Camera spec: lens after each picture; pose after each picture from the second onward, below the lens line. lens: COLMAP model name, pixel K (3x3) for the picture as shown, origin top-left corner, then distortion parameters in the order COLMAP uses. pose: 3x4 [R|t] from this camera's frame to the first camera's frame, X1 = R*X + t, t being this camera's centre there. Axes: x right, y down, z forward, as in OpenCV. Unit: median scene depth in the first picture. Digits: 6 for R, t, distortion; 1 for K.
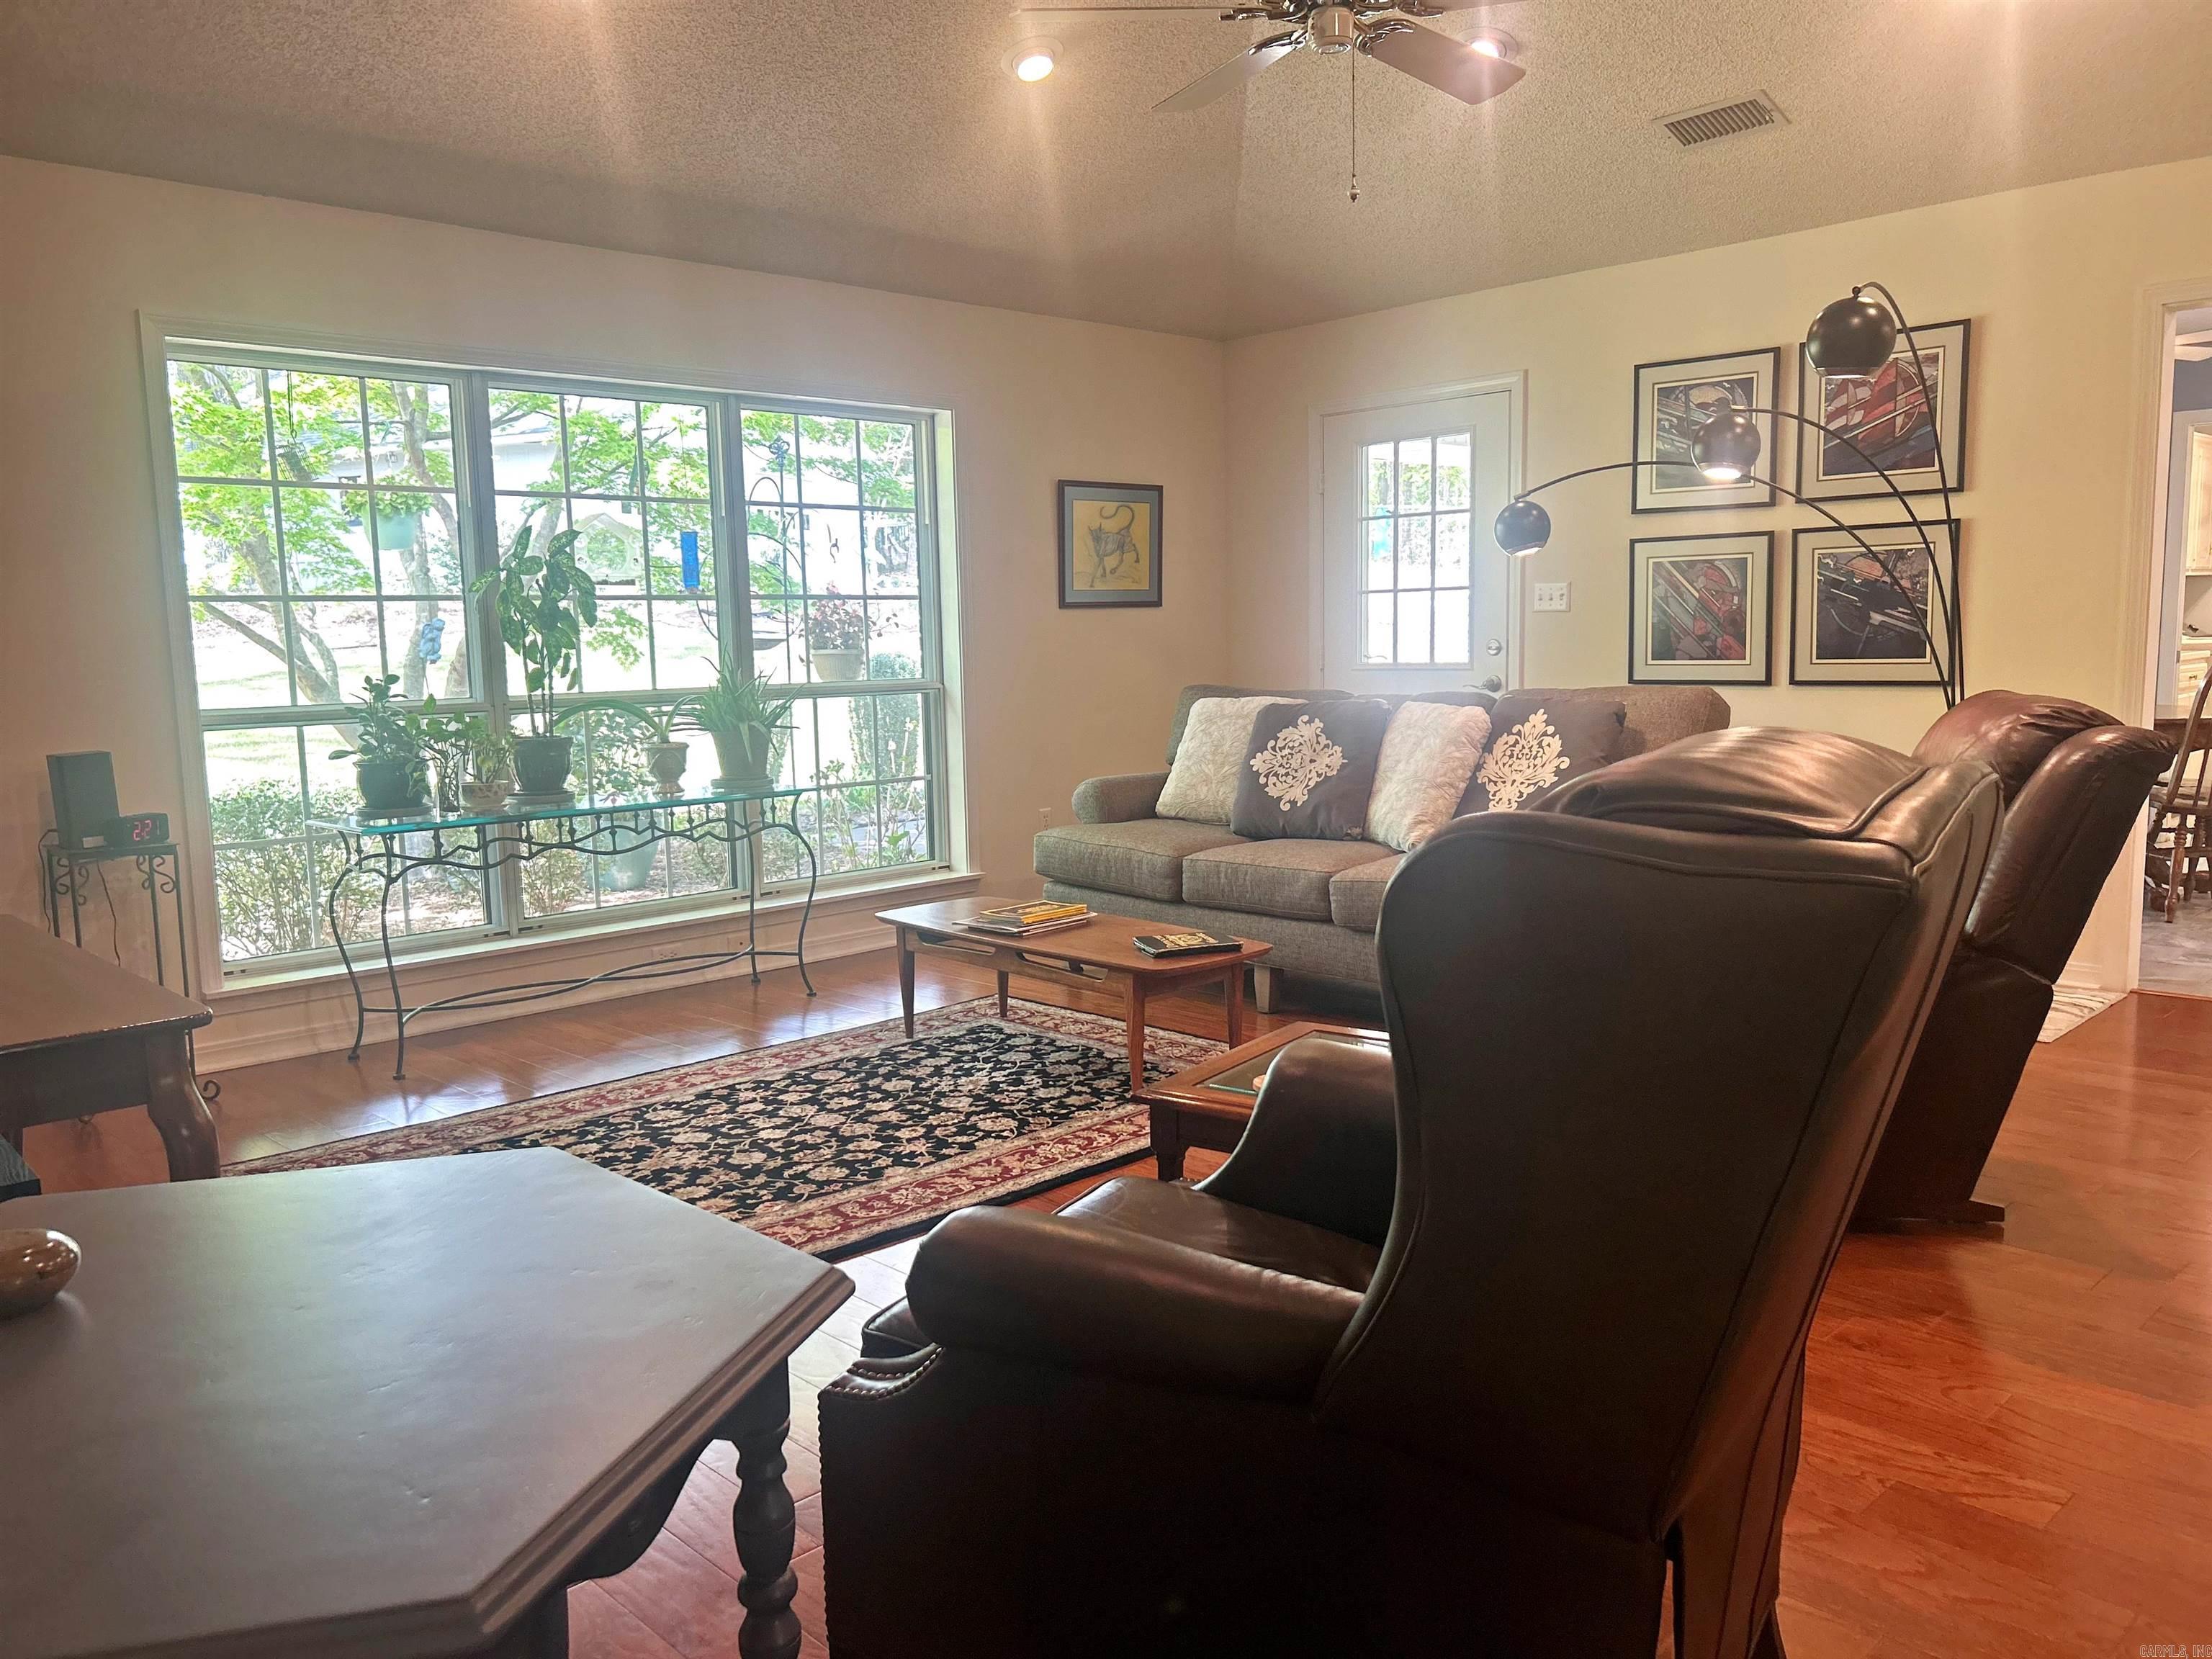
lens RADIAL K [[1667.7, 0, 1107.7], [0, 1667.7, 827.0], [0, 0, 1]] dist [0.071242, -0.081288]
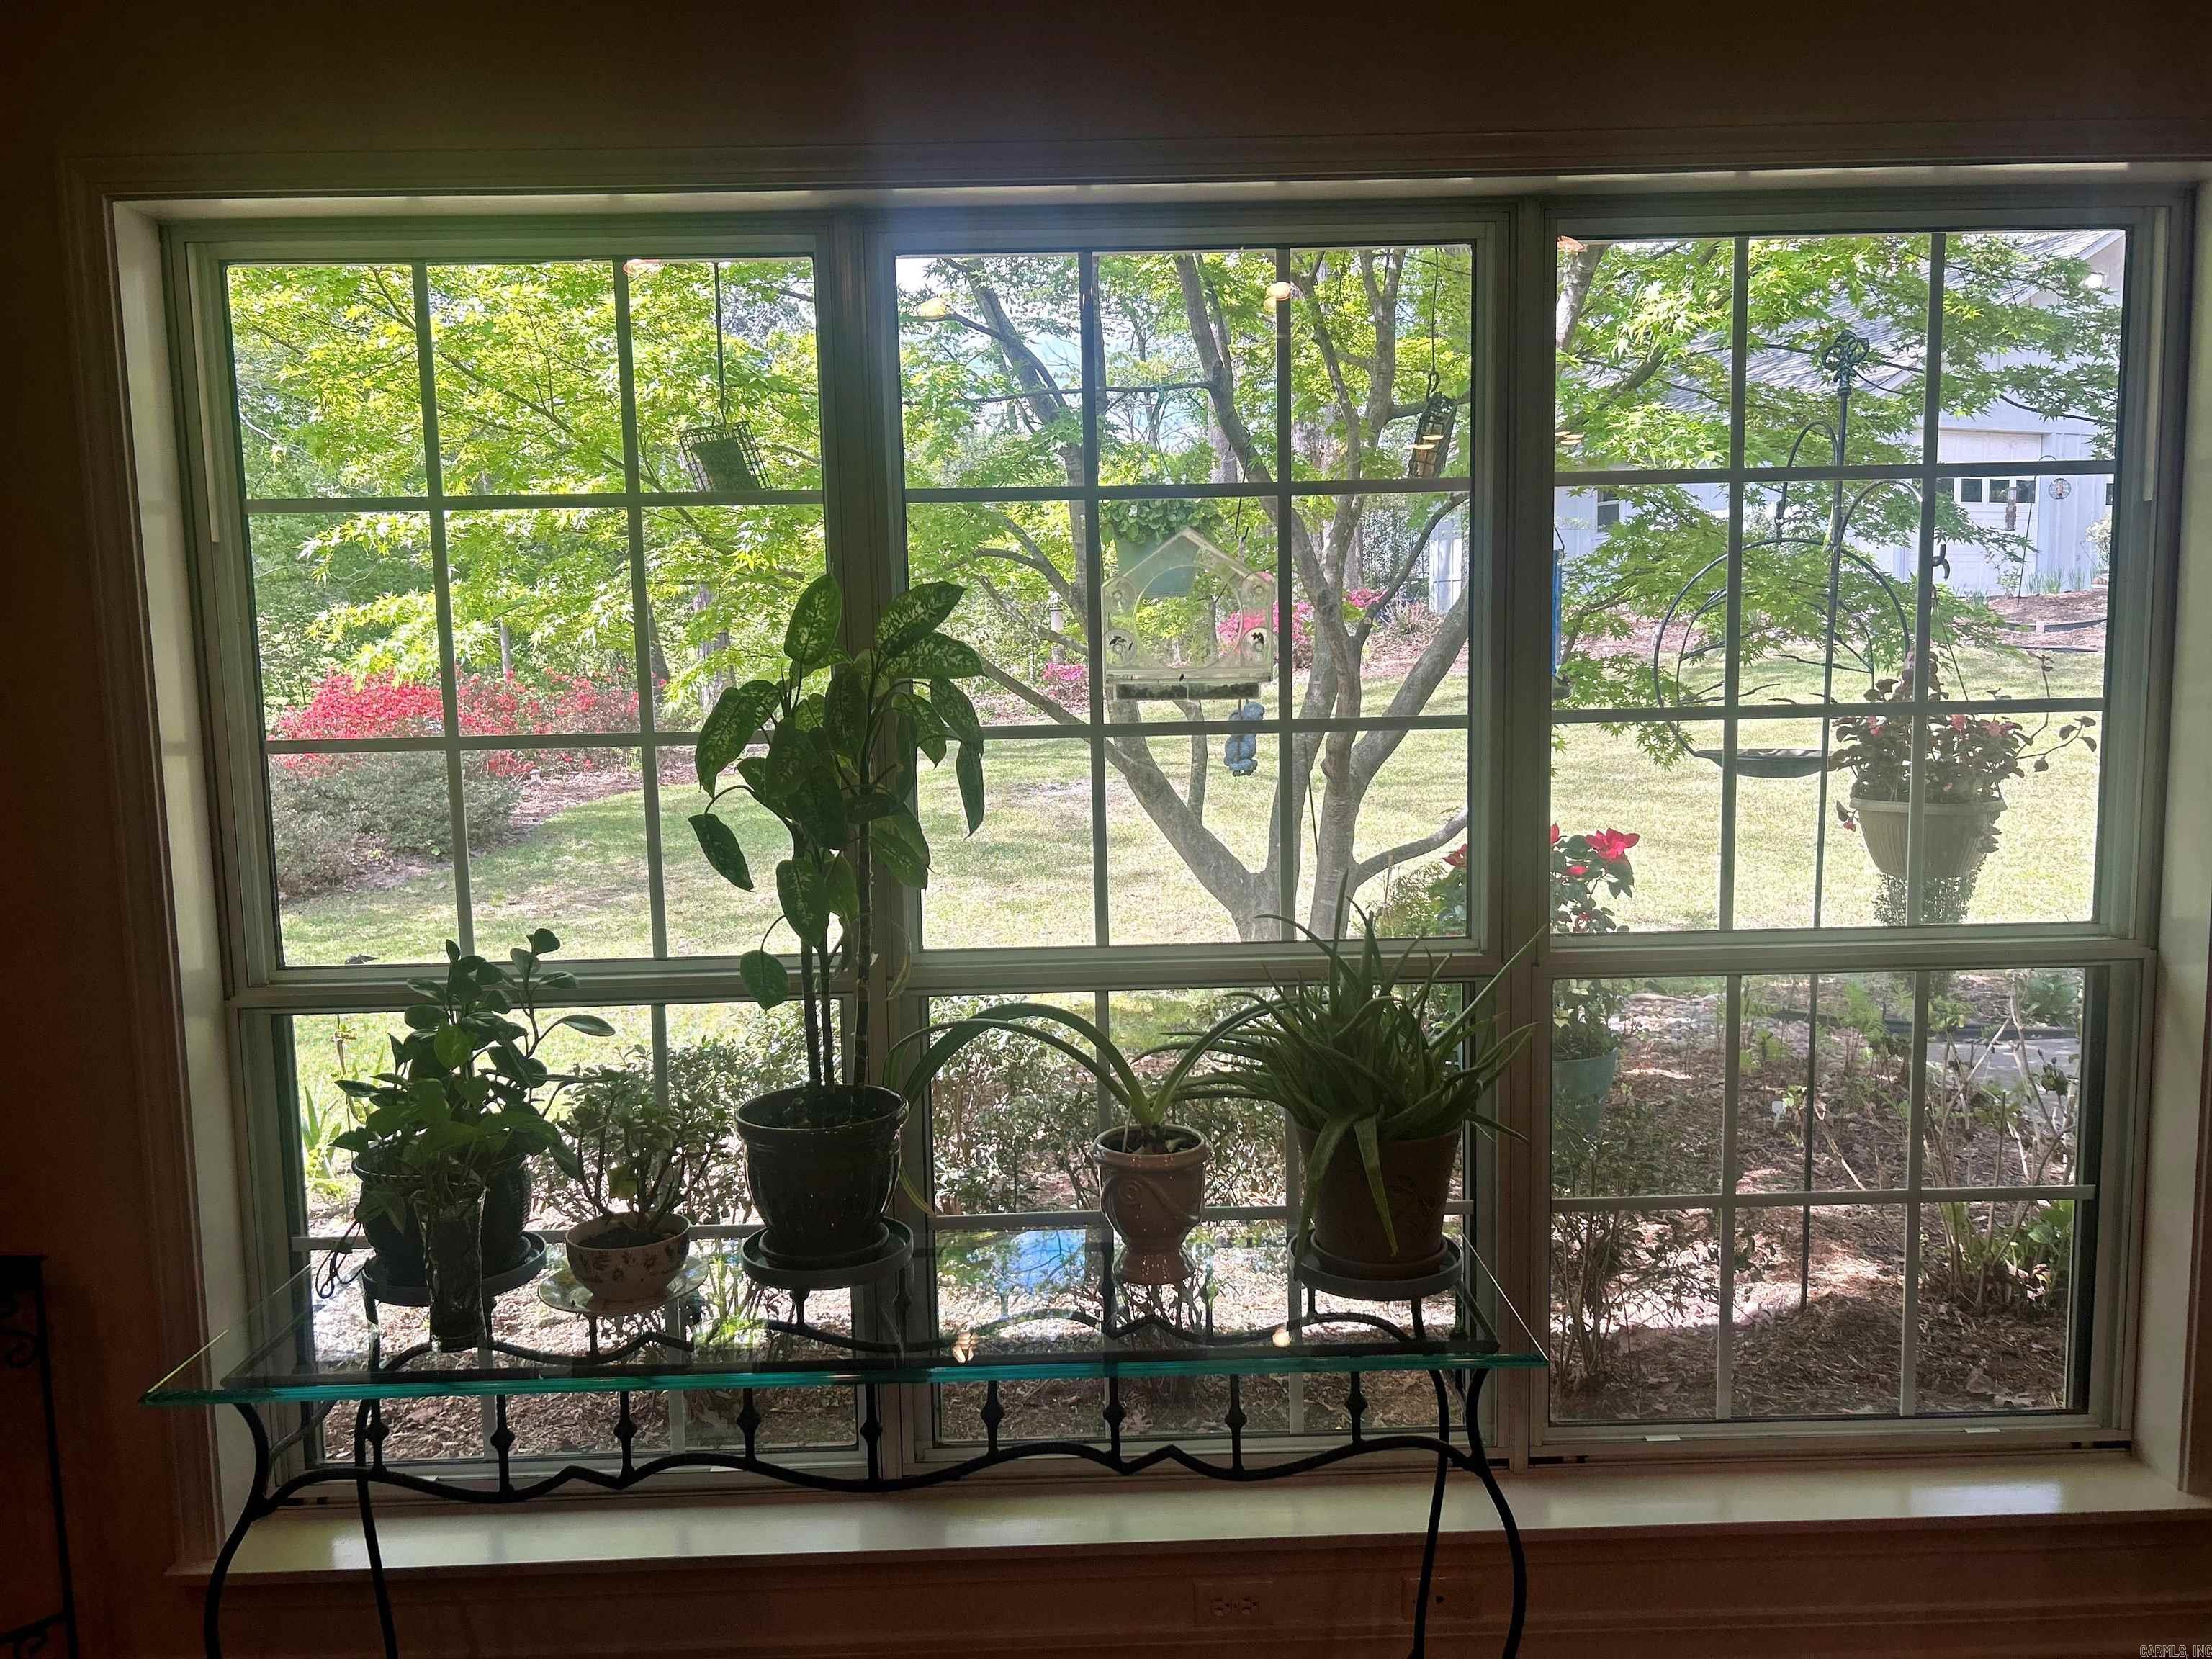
lens RADIAL K [[1667.7, 0, 1112.8], [0, 1667.7, 832.2], [0, 0, 1]] dist [0.071242, -0.081288]
pose [[0.723804, 0.077385, -0.685653, -0.014971], [-0.073499, 0.996684, 0.034900, -0.106240], [0.686080, 0.025134, 0.727092, 0.587246]]
